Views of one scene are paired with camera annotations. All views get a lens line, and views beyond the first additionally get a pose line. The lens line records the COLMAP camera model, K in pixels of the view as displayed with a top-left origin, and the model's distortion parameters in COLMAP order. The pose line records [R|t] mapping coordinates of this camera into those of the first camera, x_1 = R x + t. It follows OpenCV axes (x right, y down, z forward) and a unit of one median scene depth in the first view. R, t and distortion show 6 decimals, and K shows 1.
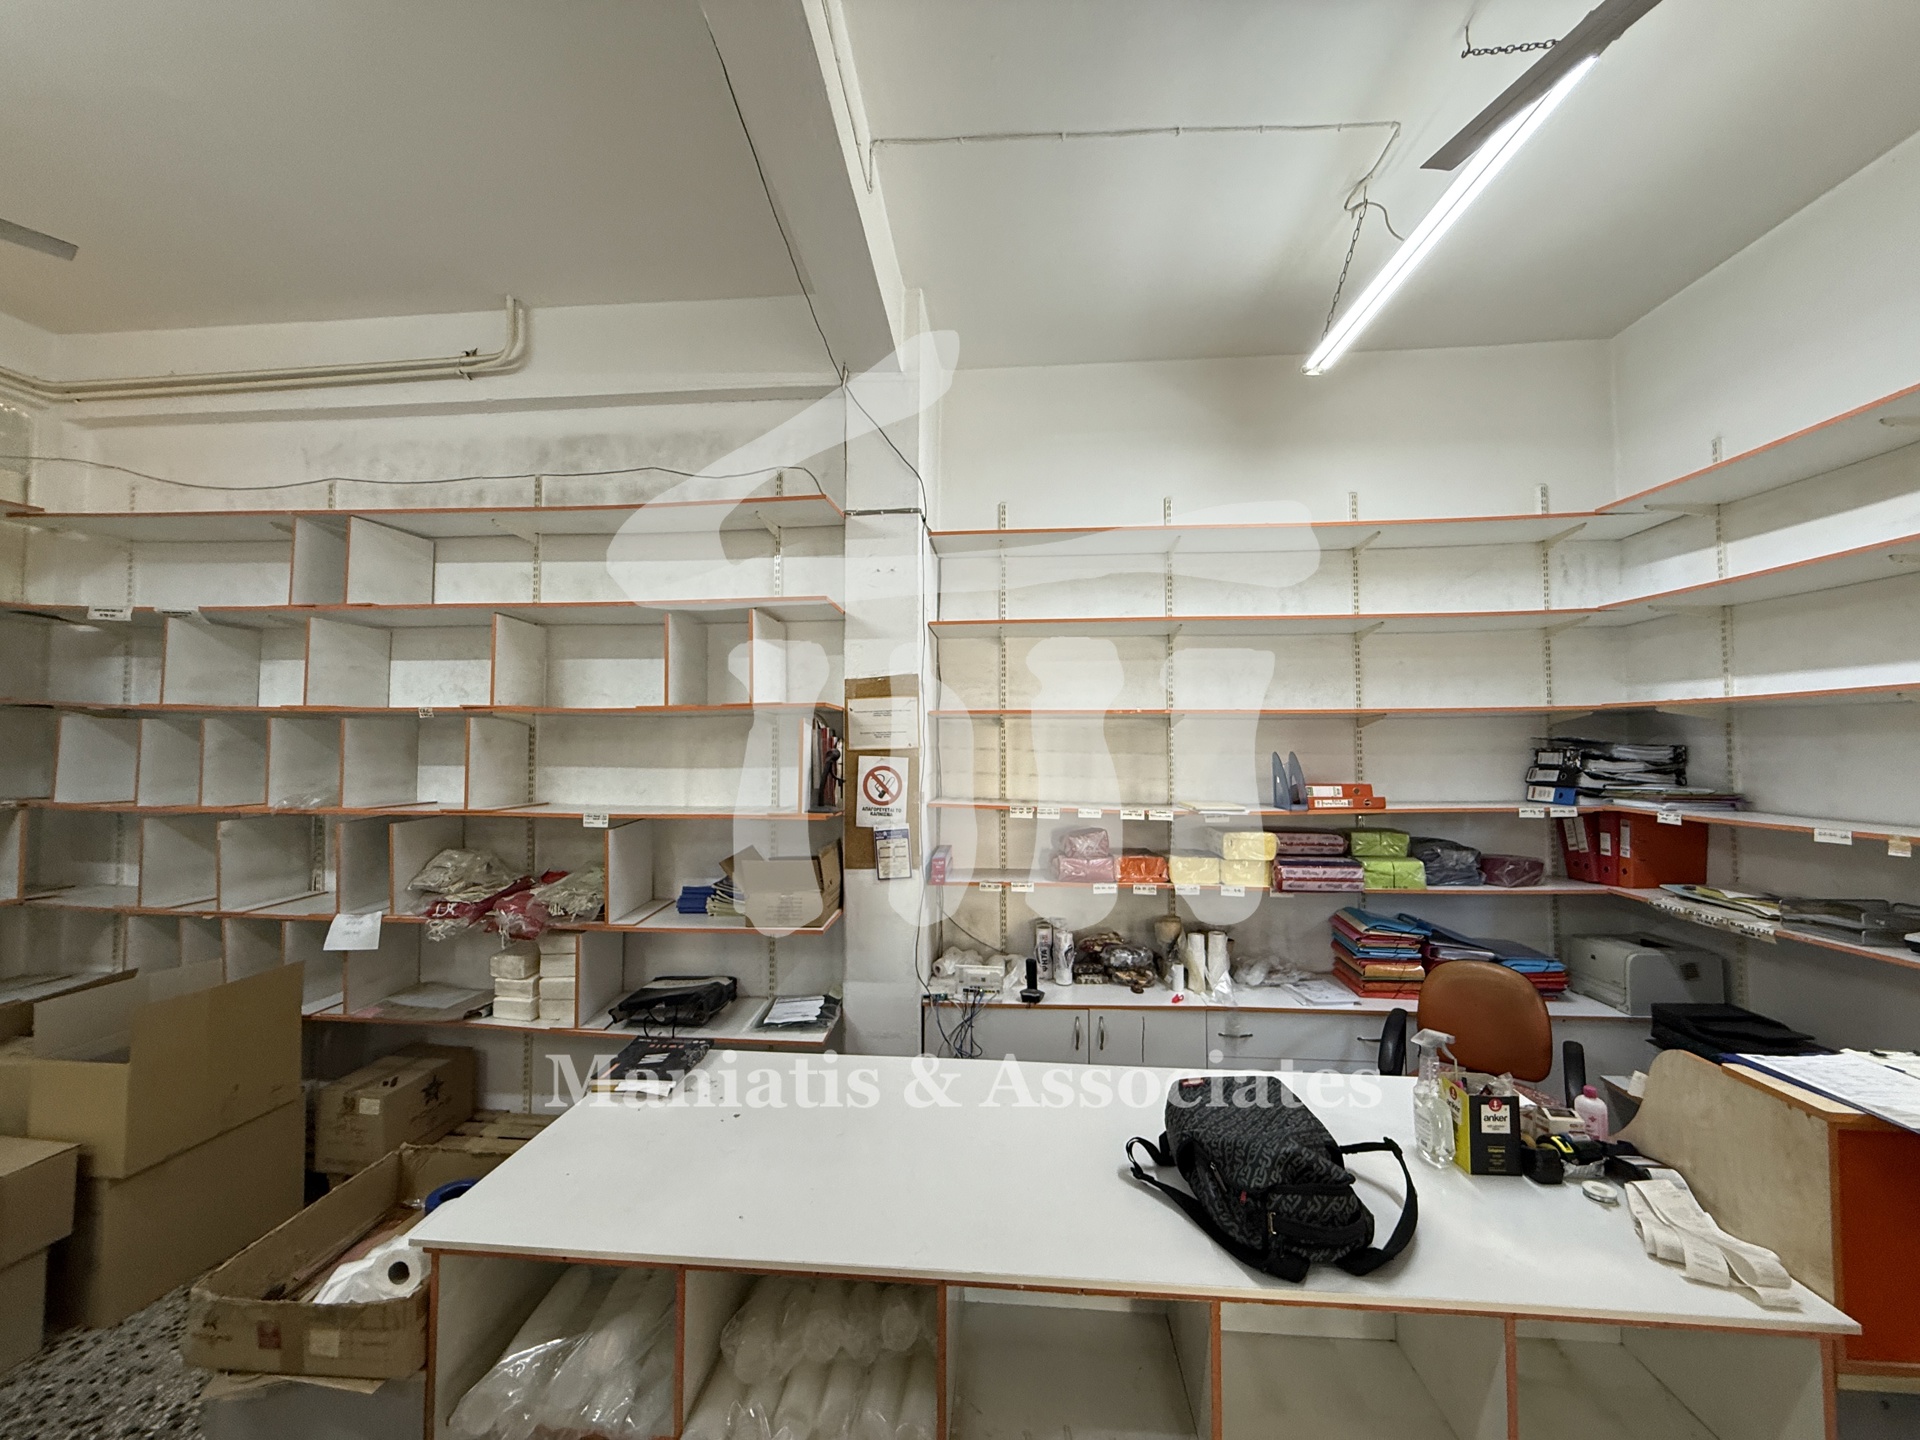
lens RADIAL K [[765.5, 0, 951.3], [0, 765.5, 711.4], [0, 0, 1]] dist [-0.006202, 0.002880]
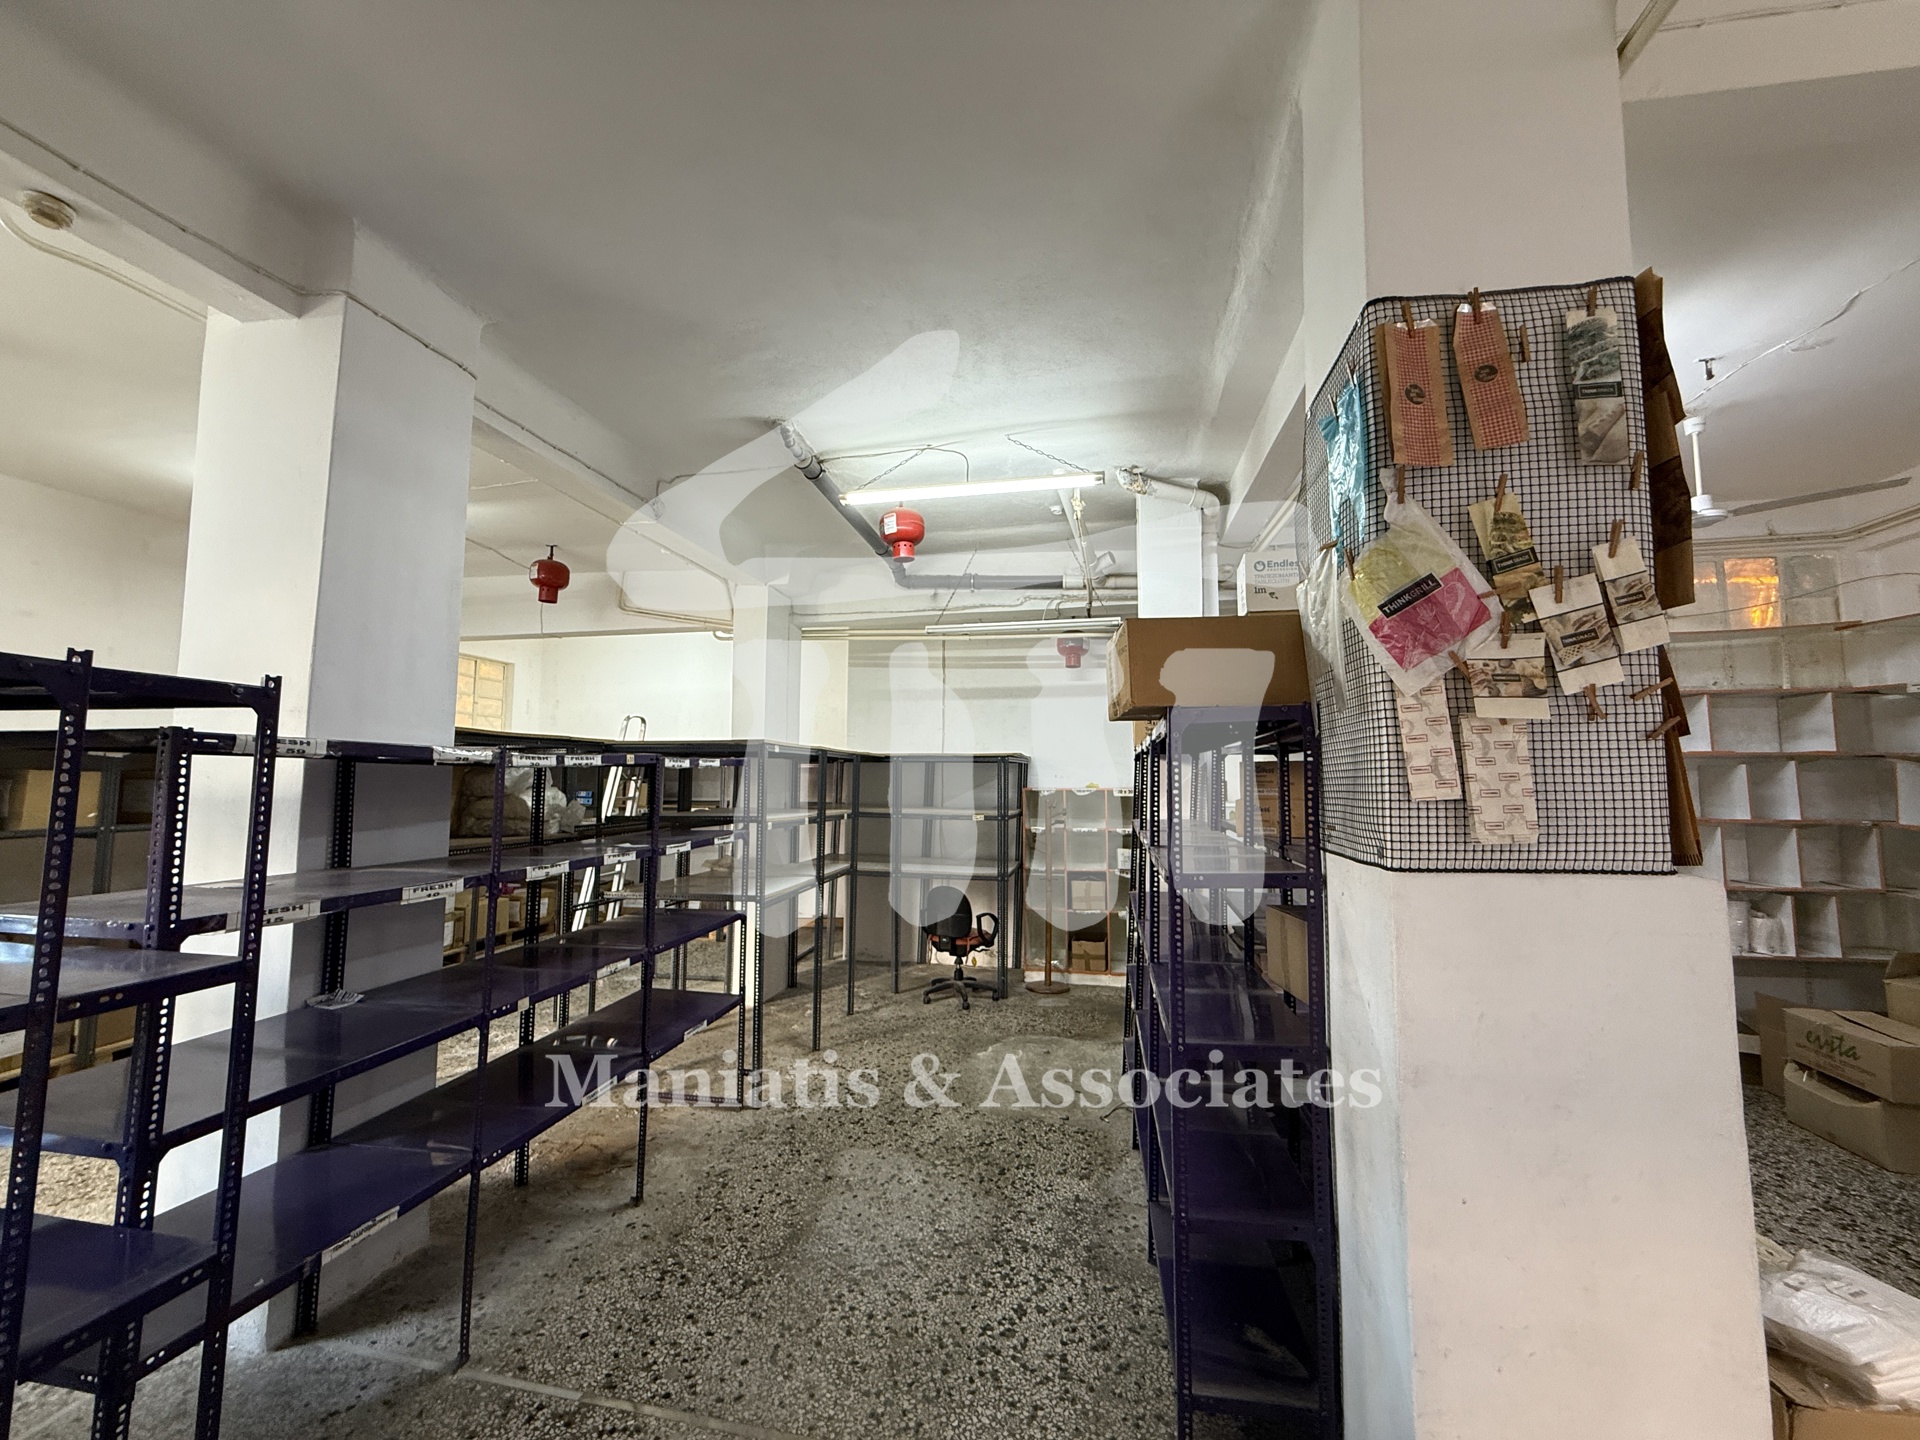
lens RADIAL K [[765.5, 0, 954.9], [0, 765.5, 711.2], [0, 0, 1]] dist [-0.006202, 0.002880]
pose [[-0.112898, -0.087887, -0.989712, 0.393960], [0.040856, 0.994827, -0.093002, -0.026080], [0.992766, -0.050935, -0.108723, -0.516776]]
